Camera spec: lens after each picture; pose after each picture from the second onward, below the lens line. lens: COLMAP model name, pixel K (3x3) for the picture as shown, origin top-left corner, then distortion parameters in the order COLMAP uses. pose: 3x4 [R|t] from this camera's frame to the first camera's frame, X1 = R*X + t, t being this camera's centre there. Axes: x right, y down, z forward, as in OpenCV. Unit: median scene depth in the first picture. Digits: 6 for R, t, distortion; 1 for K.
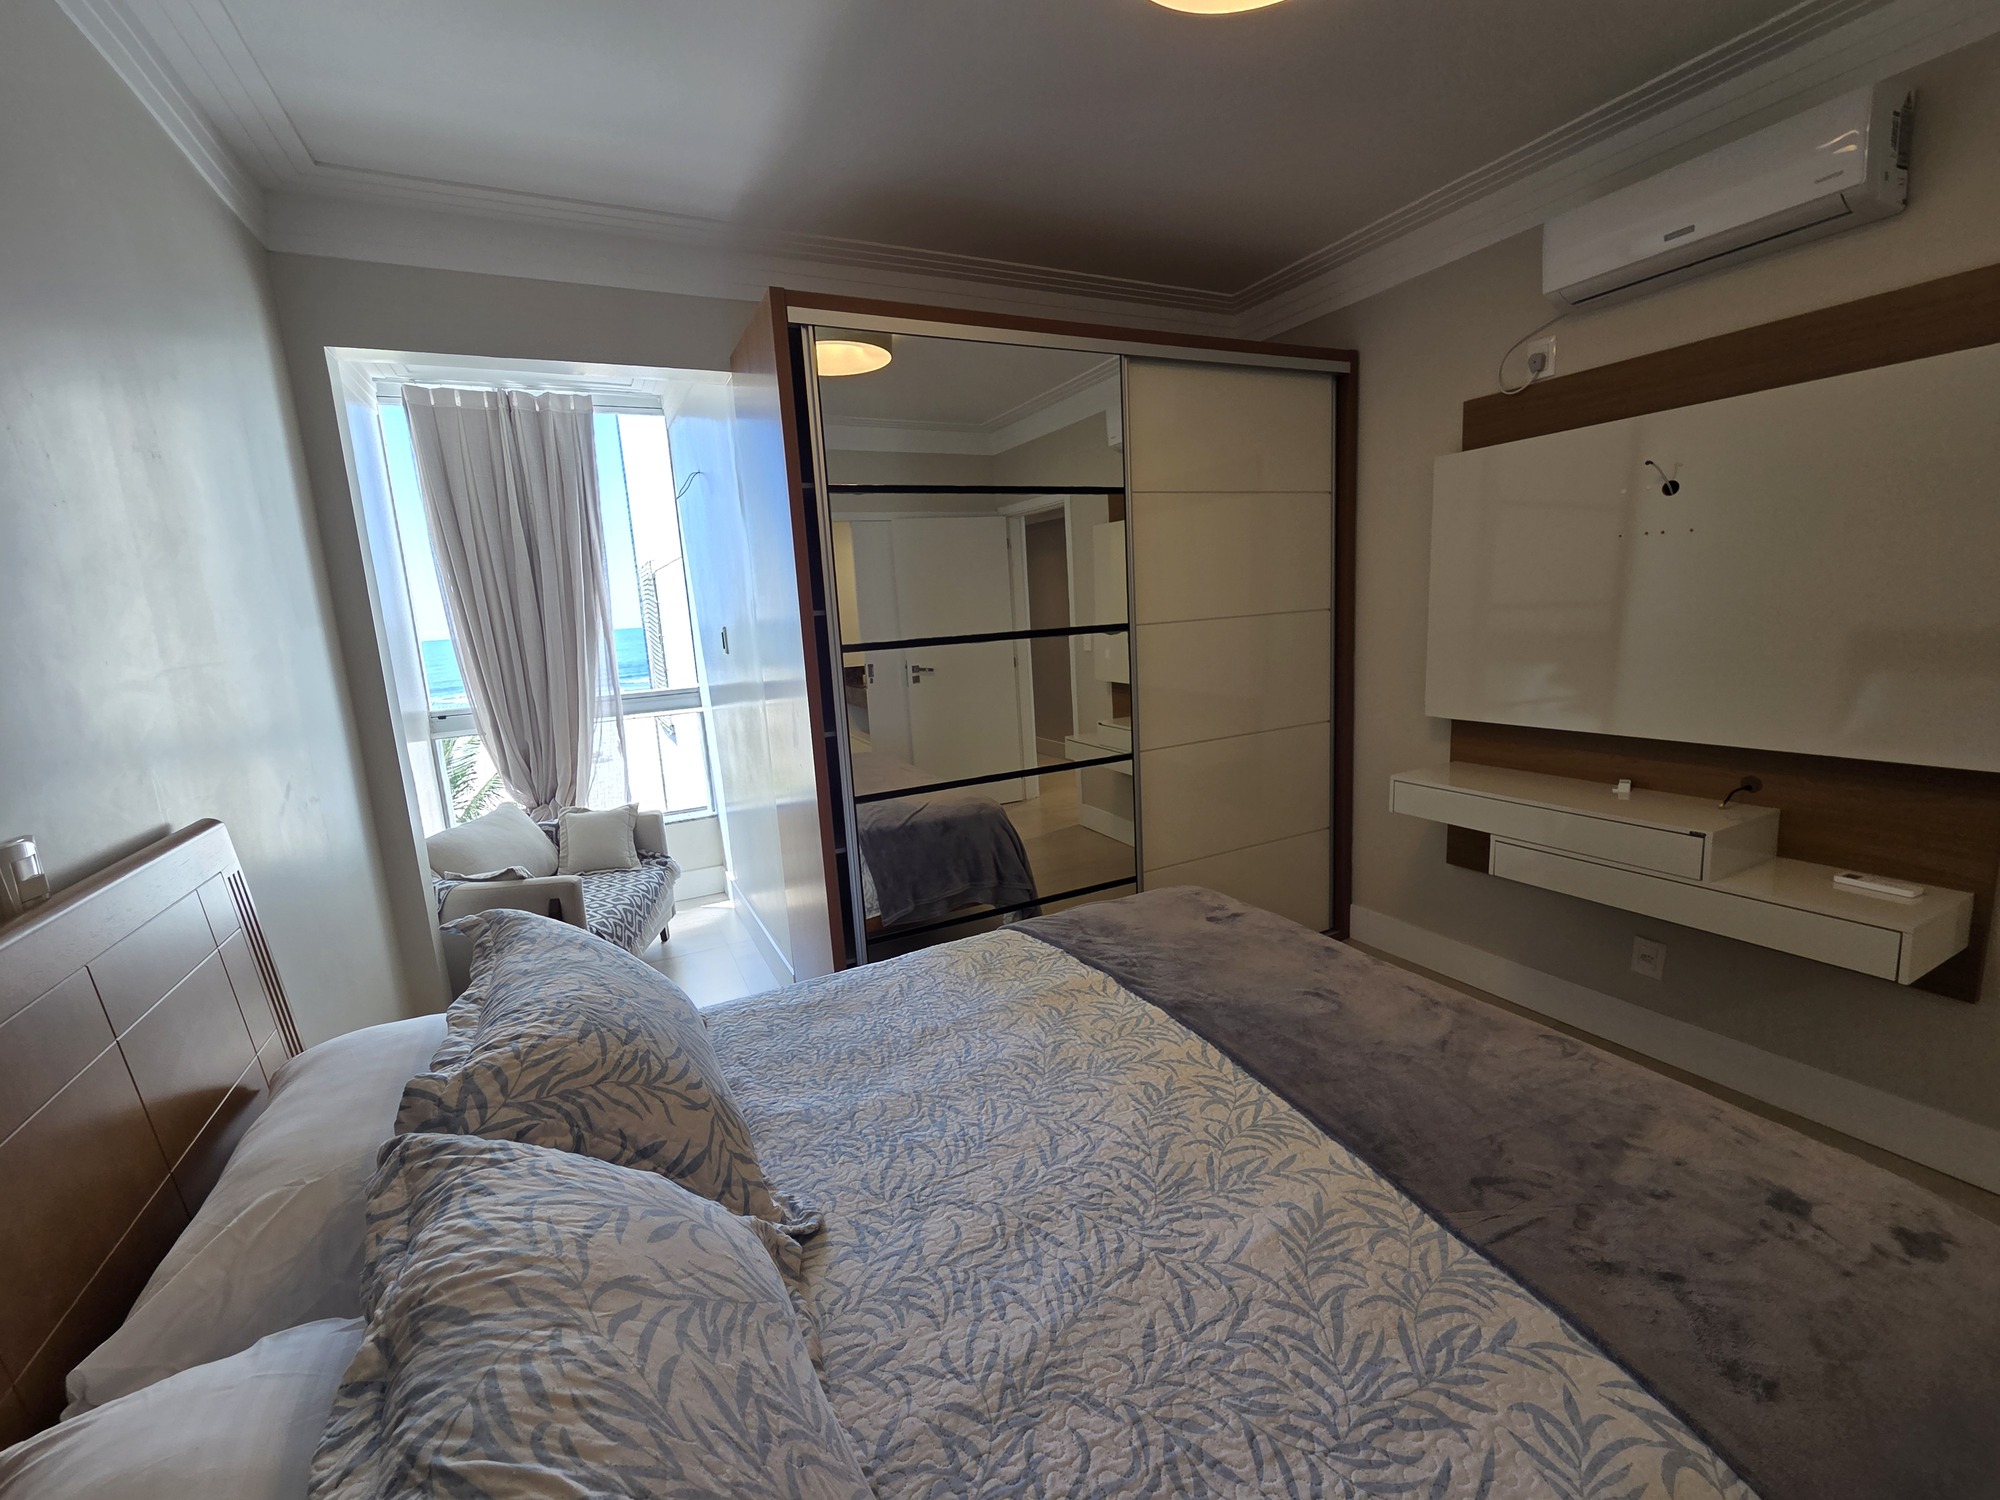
lens RADIAL K [[819.2, 0, 987.8], [0, 819.2, 747.4], [0, 0, 1]] dist [-0.001219, -0.000284]
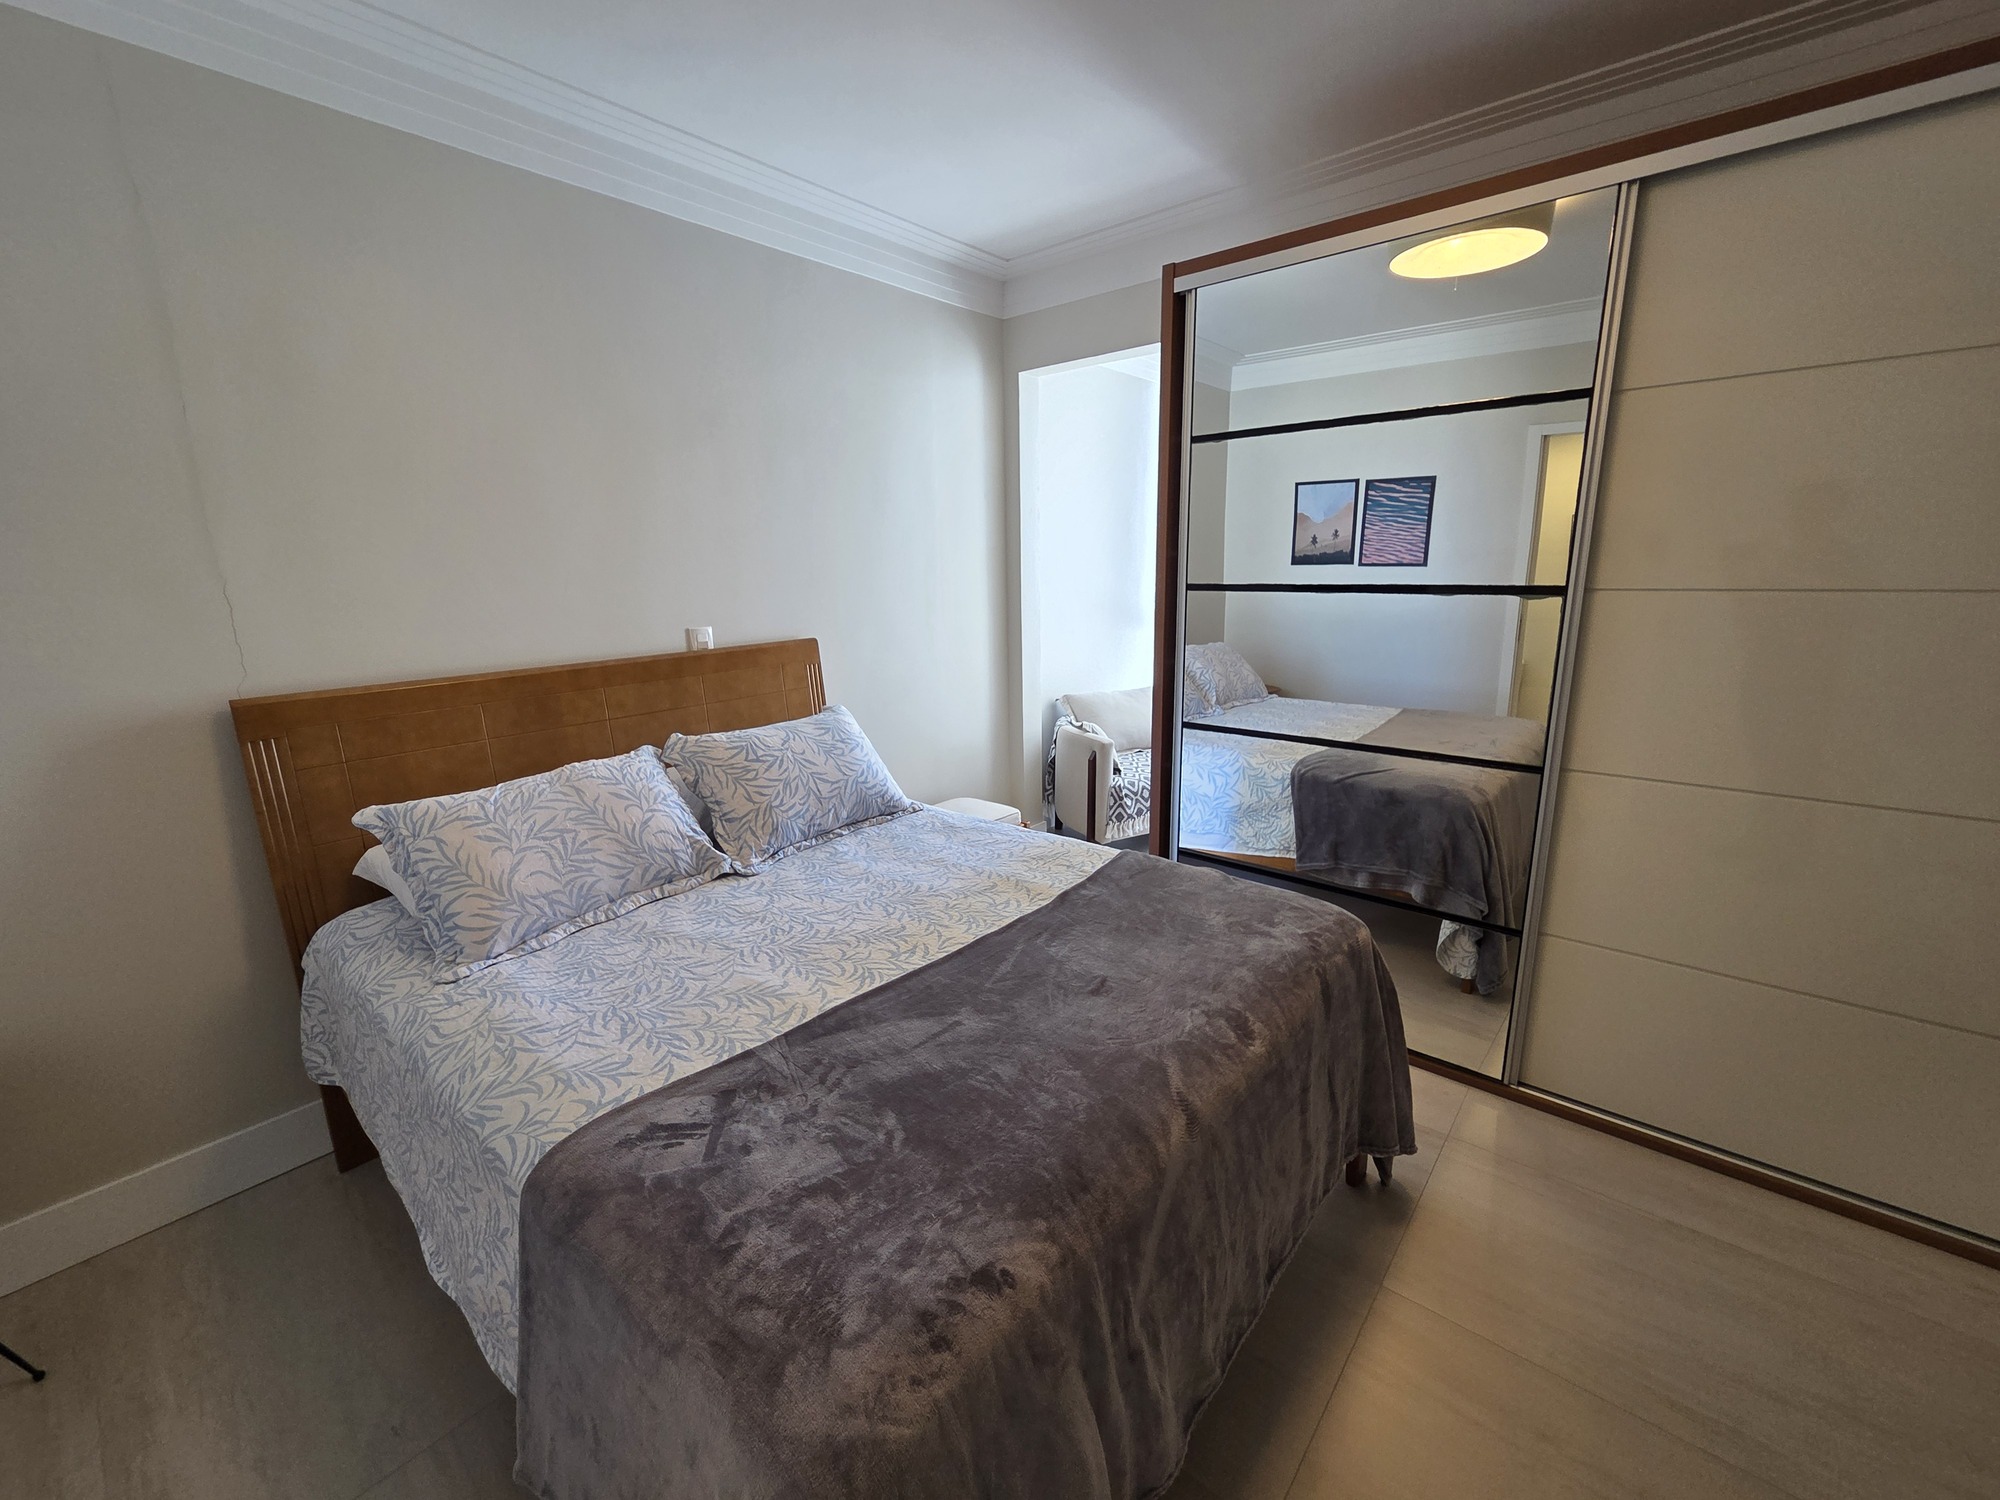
lens RADIAL K [[819.2, 0, 989.8], [0, 819.2, 751.3], [0, 0, 1]] dist [-0.001219, -0.000284]
pose [[0.390289, 0.259891, -0.883250, 1.296955], [-0.162655, 0.963707, 0.211691, -0.166916], [0.906211, 0.061044, 0.418397, 0.525510]]
